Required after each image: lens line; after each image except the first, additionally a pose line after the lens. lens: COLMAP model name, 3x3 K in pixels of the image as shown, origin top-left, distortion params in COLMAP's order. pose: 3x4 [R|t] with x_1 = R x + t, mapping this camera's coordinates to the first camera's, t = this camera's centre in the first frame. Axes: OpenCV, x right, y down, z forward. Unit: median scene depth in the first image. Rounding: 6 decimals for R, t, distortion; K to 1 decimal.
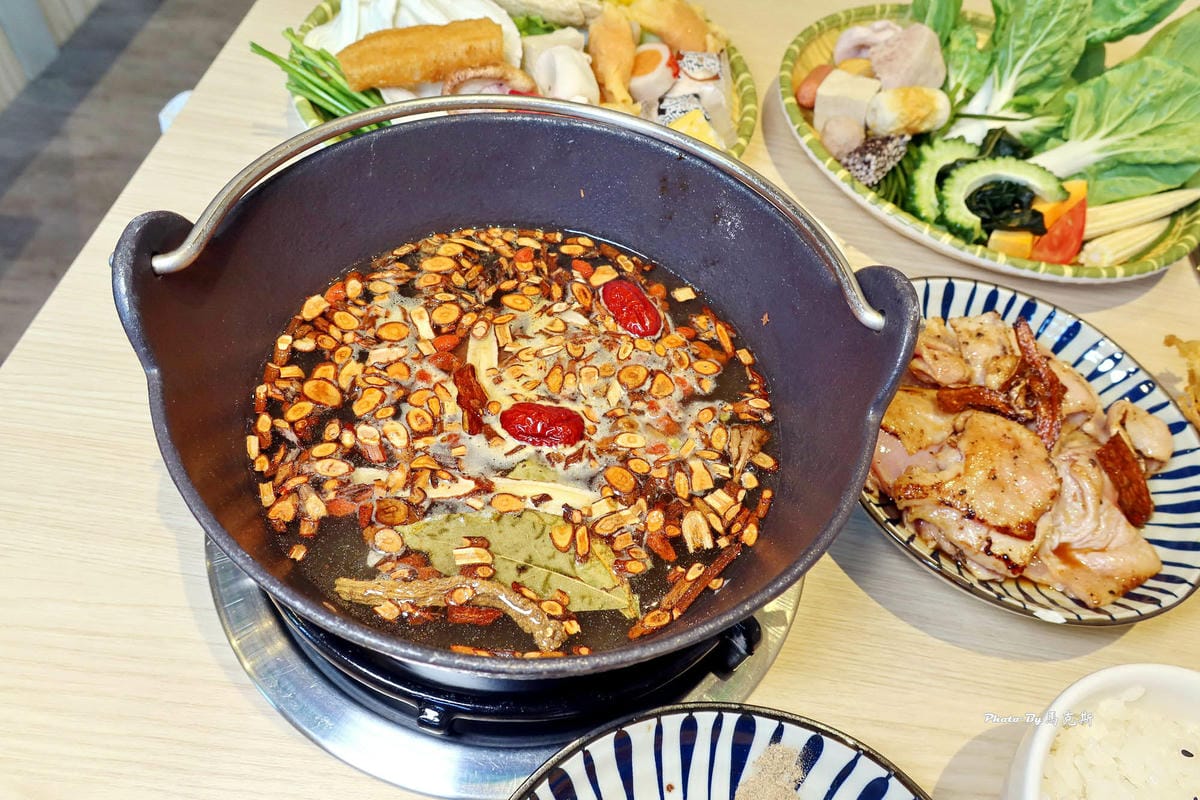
lens RADIAL K [[499.0, 0, 600.0], [0, 499.0, 400.0], [0, 0, 1]] dist [-0.000742, 0.002682]
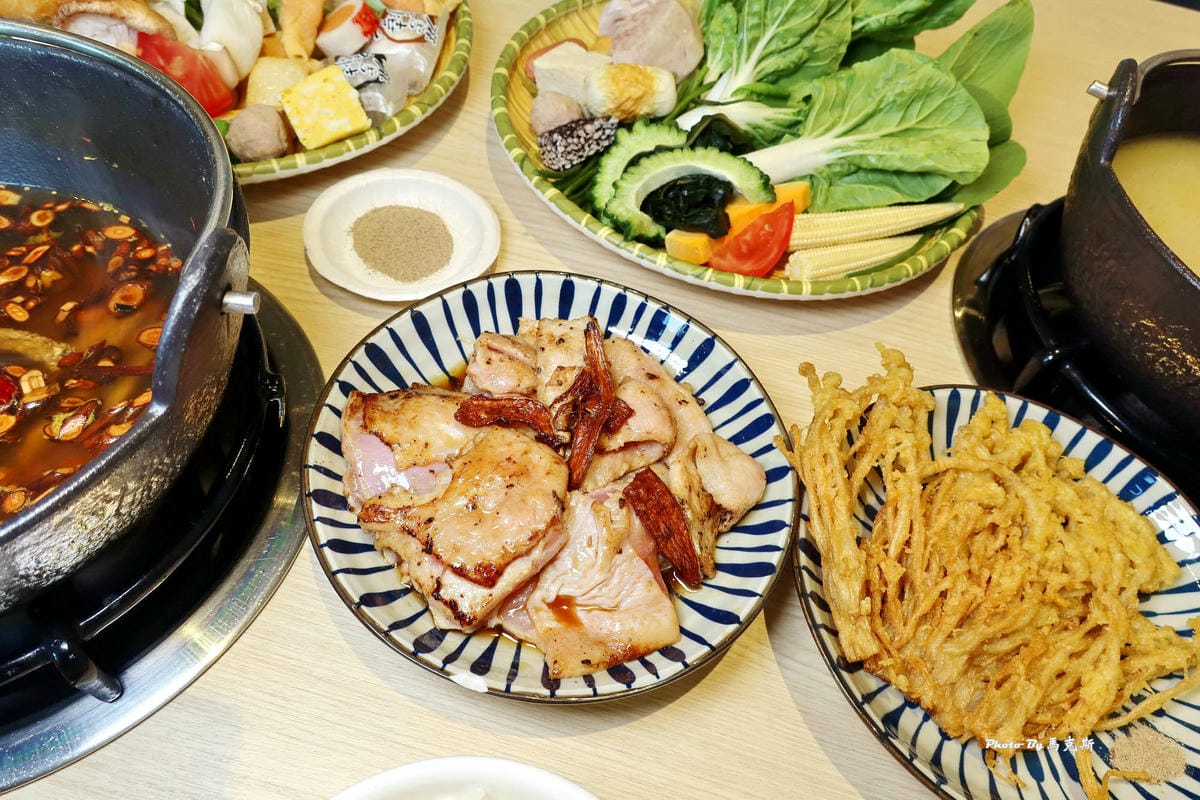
lens RADIAL K [[514.7, 0, 600.0], [0, 514.7, 400.0], [0, 0, 1]] dist [0.001461, -0.000973]
pose [[0.994422, 0.095338, -0.045108, 0.720766], [-0.096037, 0.995285, -0.013573, -0.020847], [0.043601, 0.017830, 0.998890, 0.108917]]
